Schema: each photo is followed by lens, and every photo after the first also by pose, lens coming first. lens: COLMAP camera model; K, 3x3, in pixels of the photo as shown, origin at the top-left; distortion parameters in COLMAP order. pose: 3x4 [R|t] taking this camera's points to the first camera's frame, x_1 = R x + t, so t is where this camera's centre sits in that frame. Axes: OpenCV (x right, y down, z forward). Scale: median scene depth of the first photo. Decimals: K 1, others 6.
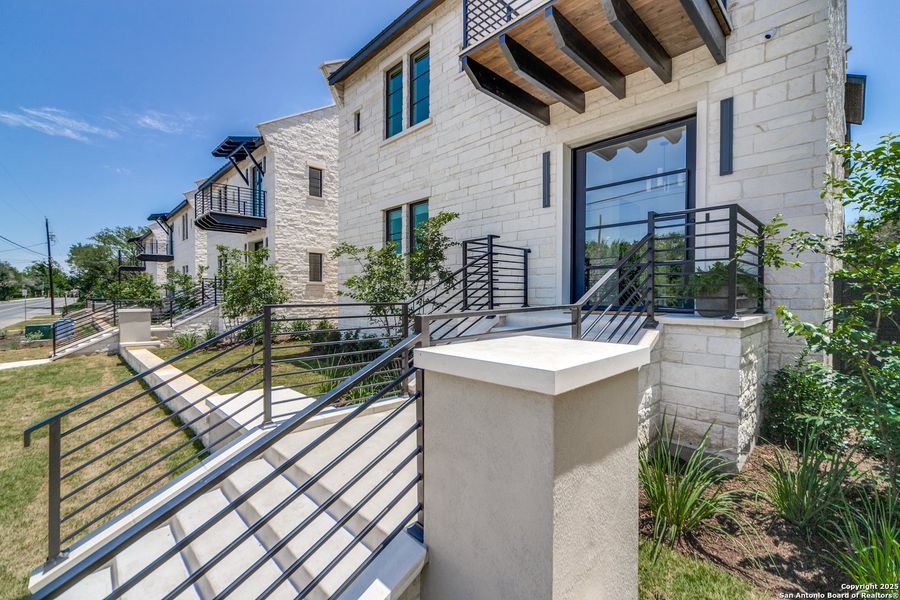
lens RADIAL K [[412.8, 0, 439.3], [0, 412.8, 301.8], [0, 0, 1]] dist [-0.000187, -0.000424]
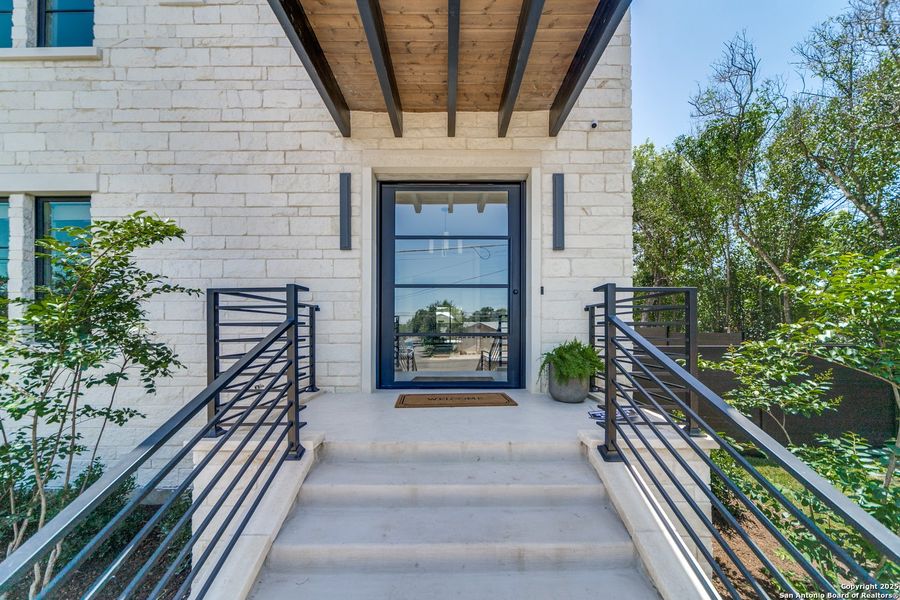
lens RADIAL K [[322.8, 0, 469.2], [0, 322.8, 330.3], [0, 0, 1]] dist [-0.001392, -0.000123]
pose [[0.664237, 0.001726, 0.747520, -0.016829], [0.014887, 0.999768, -0.015536, -0.084142], [-0.747374, 0.021448, 0.664058, 0.509027]]
